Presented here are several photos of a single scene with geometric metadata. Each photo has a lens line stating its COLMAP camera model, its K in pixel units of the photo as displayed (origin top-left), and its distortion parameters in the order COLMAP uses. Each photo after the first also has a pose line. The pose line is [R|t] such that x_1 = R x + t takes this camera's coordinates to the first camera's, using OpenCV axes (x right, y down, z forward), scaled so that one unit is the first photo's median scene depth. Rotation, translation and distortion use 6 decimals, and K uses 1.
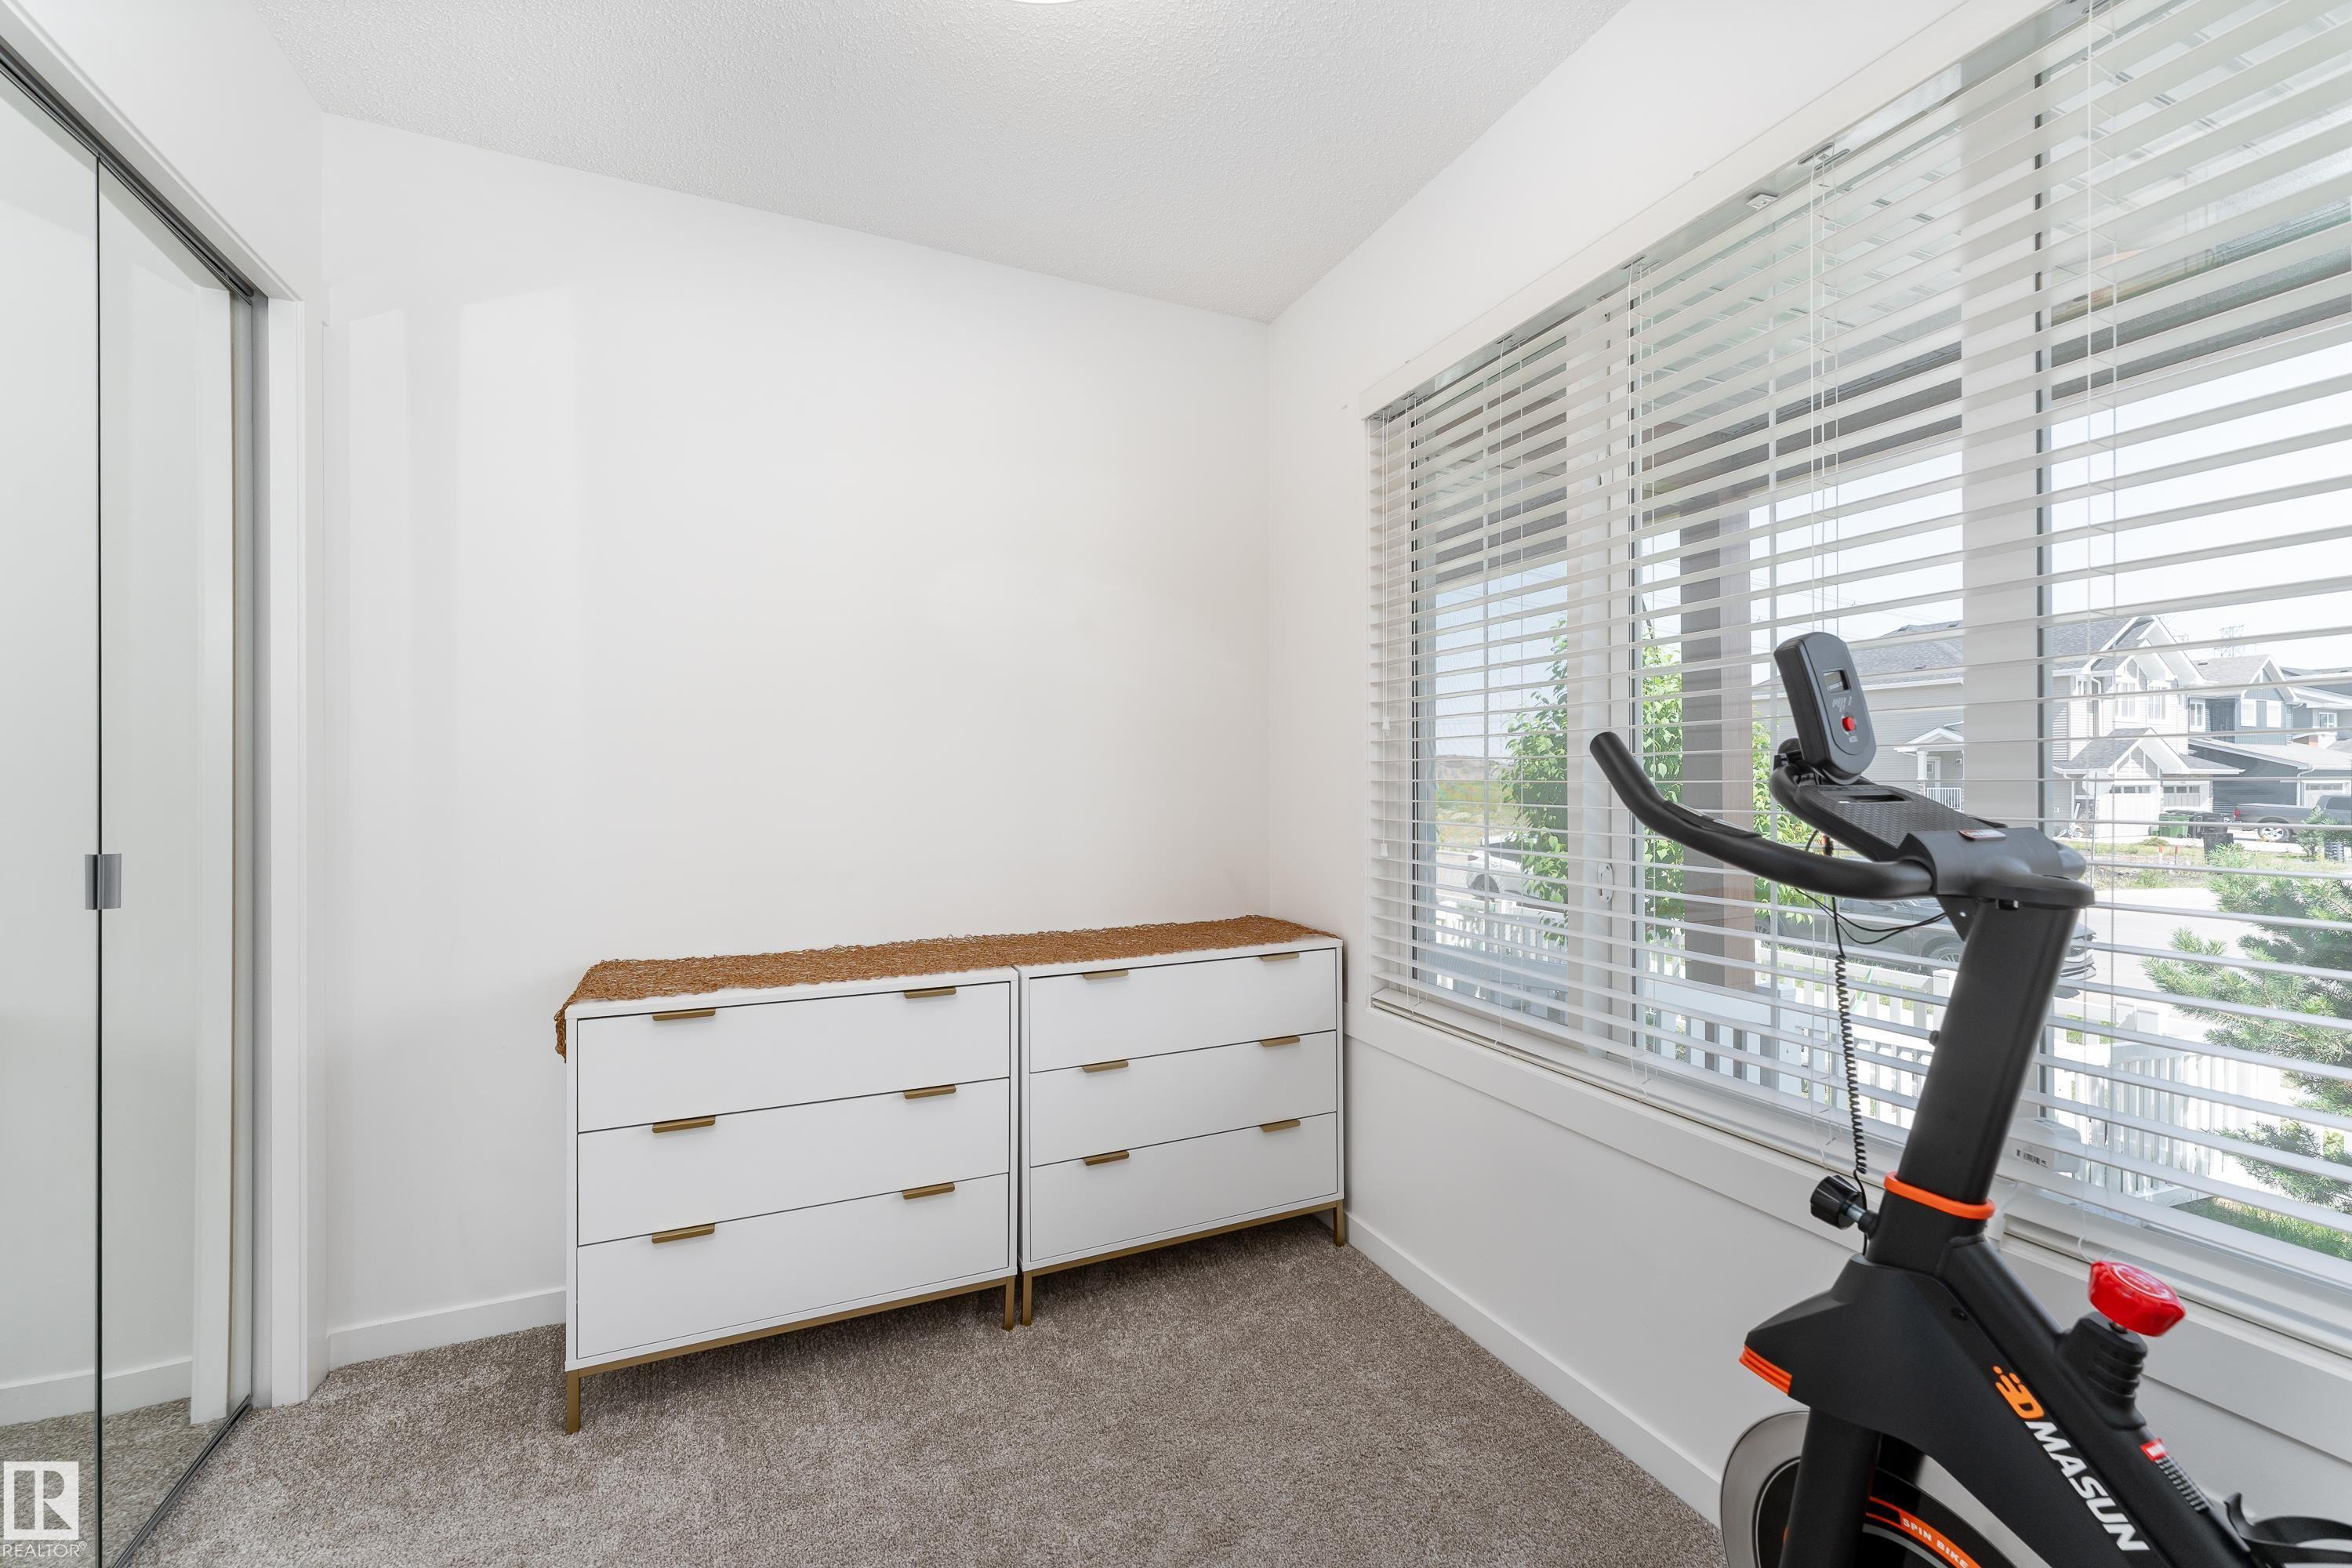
lens RADIAL K [[960.6, 0, 1179.3], [0, 960.6, 783.1], [0, 0, 1]] dist [0.004159, 0.000064]
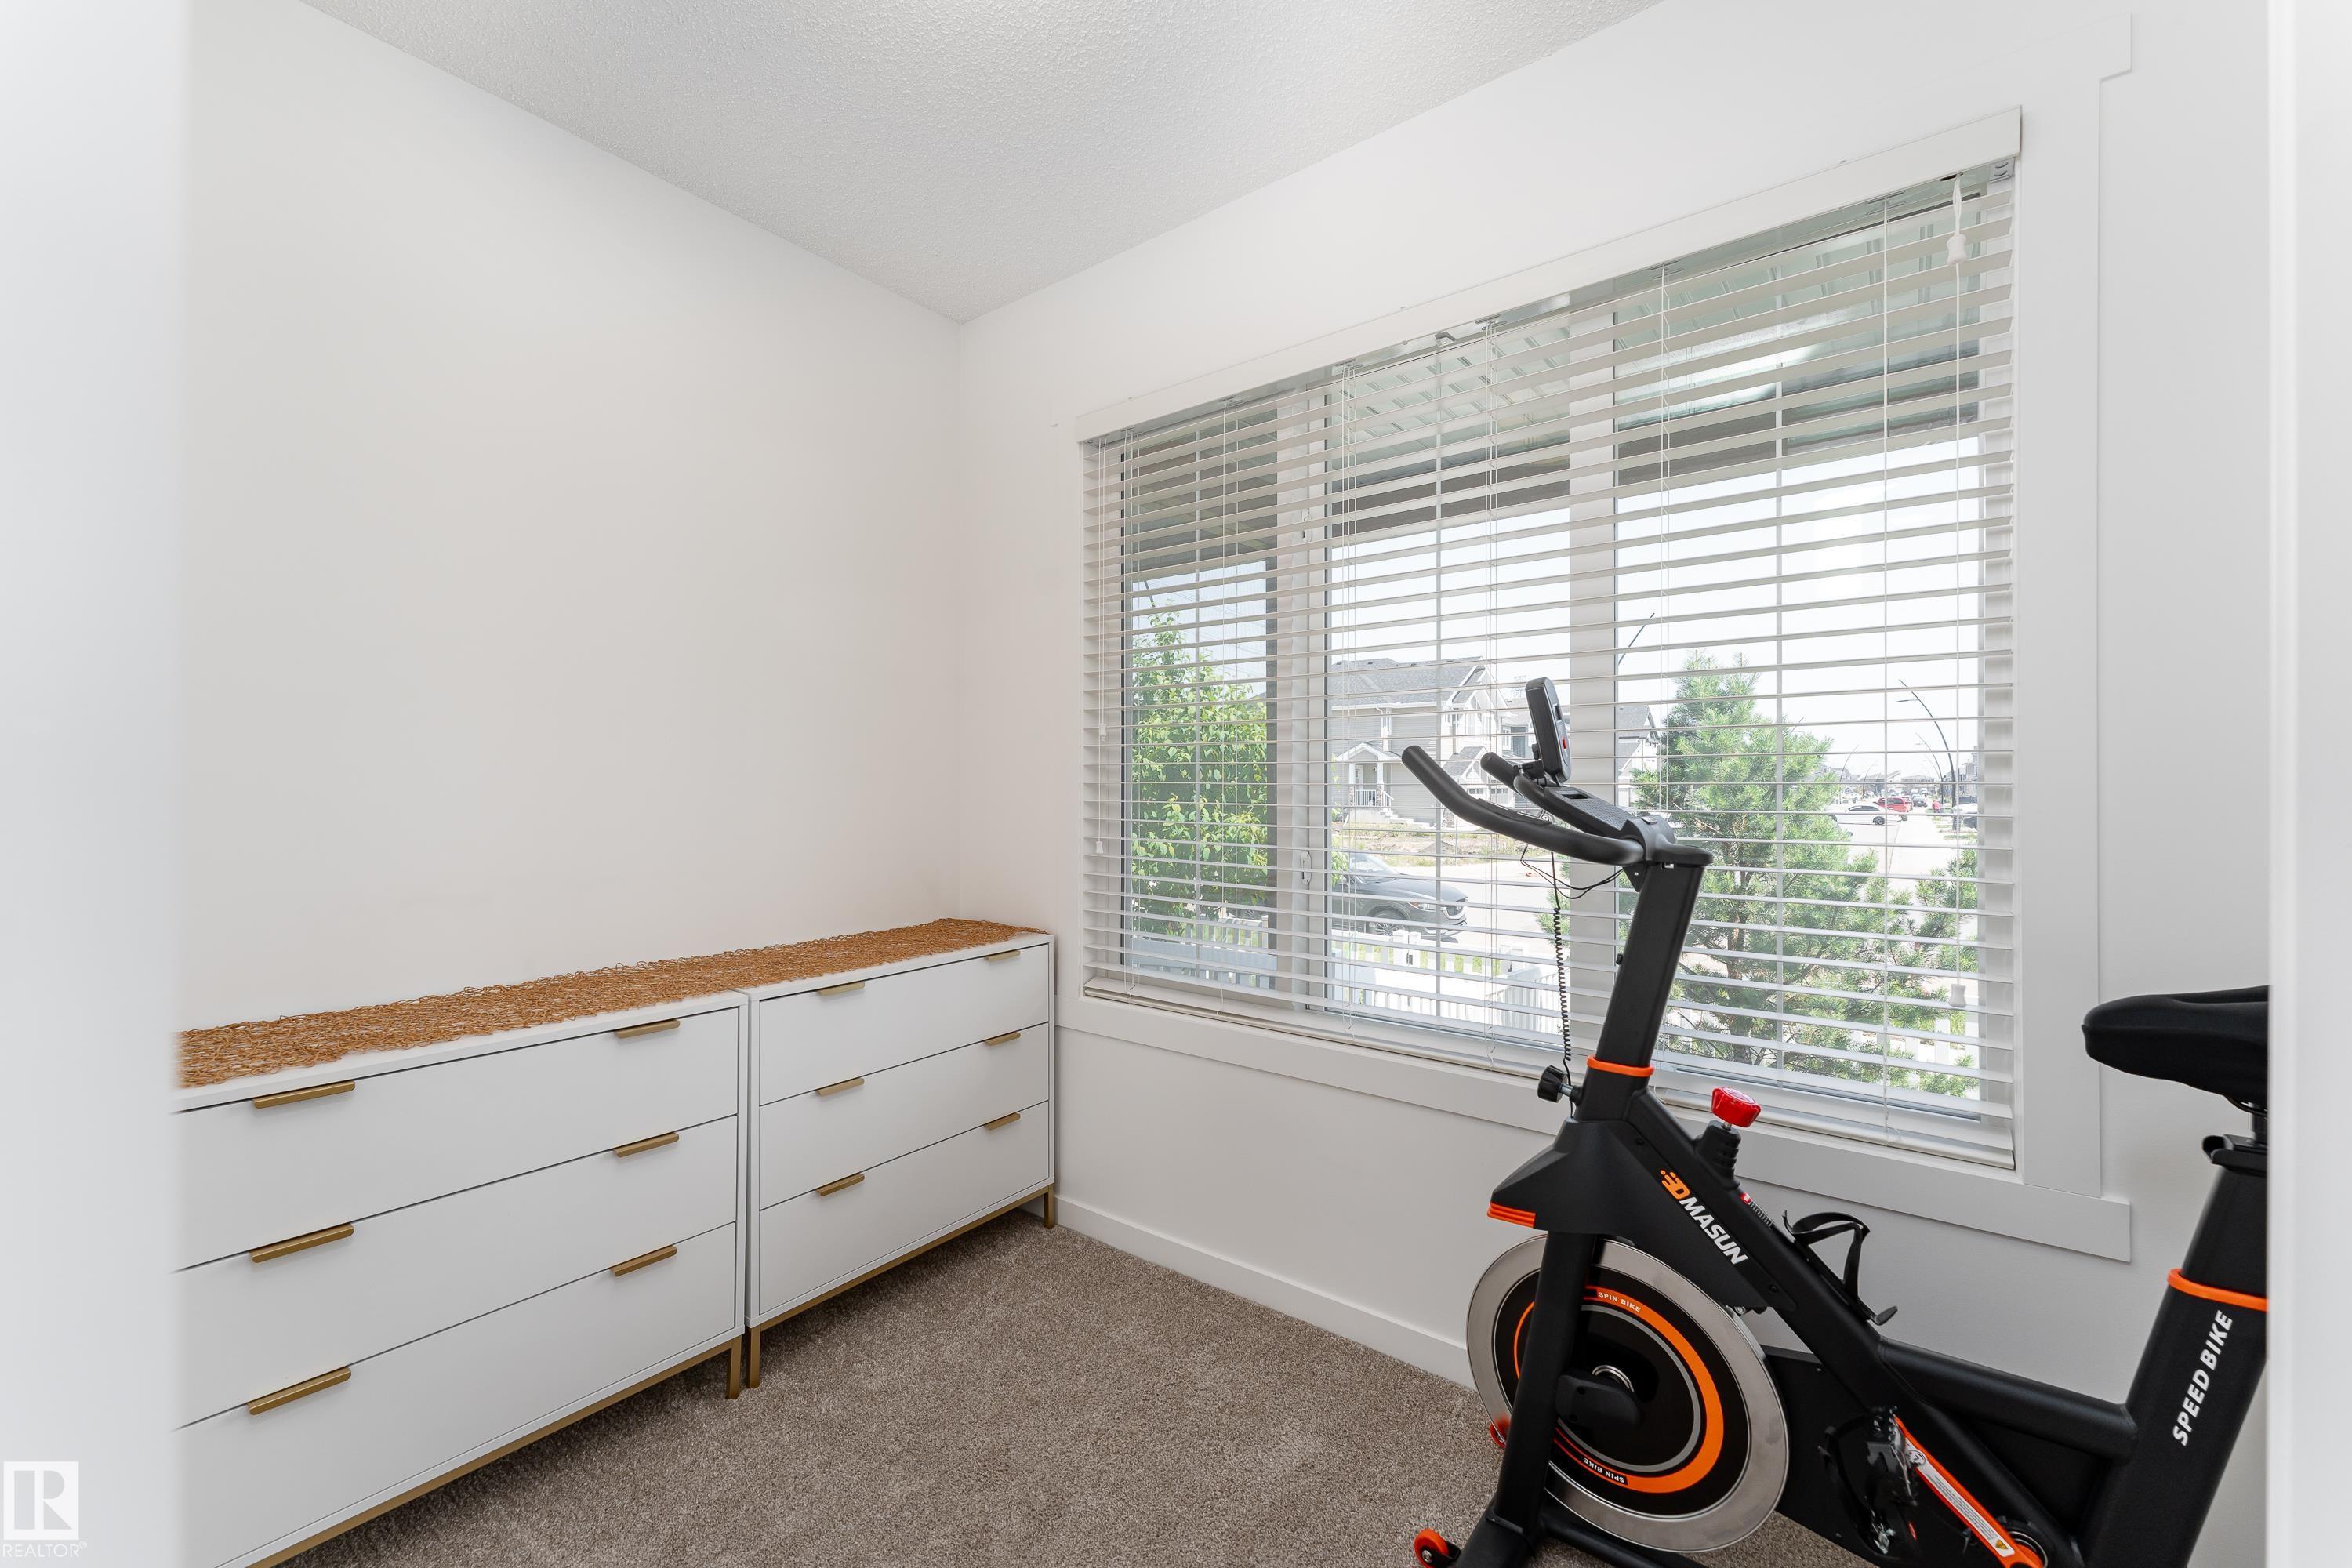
lens RADIAL K [[960.6, 0, 1186.0], [0, 960.6, 782.2], [0, 0, 1]] dist [0.004159, 0.000064]
pose [[0.876361, 0.002875, 0.481647, -0.254027], [-0.001322, 0.999993, -0.003564, 0.000315], [-0.481654, 0.002487, 0.876358, 0.015417]]
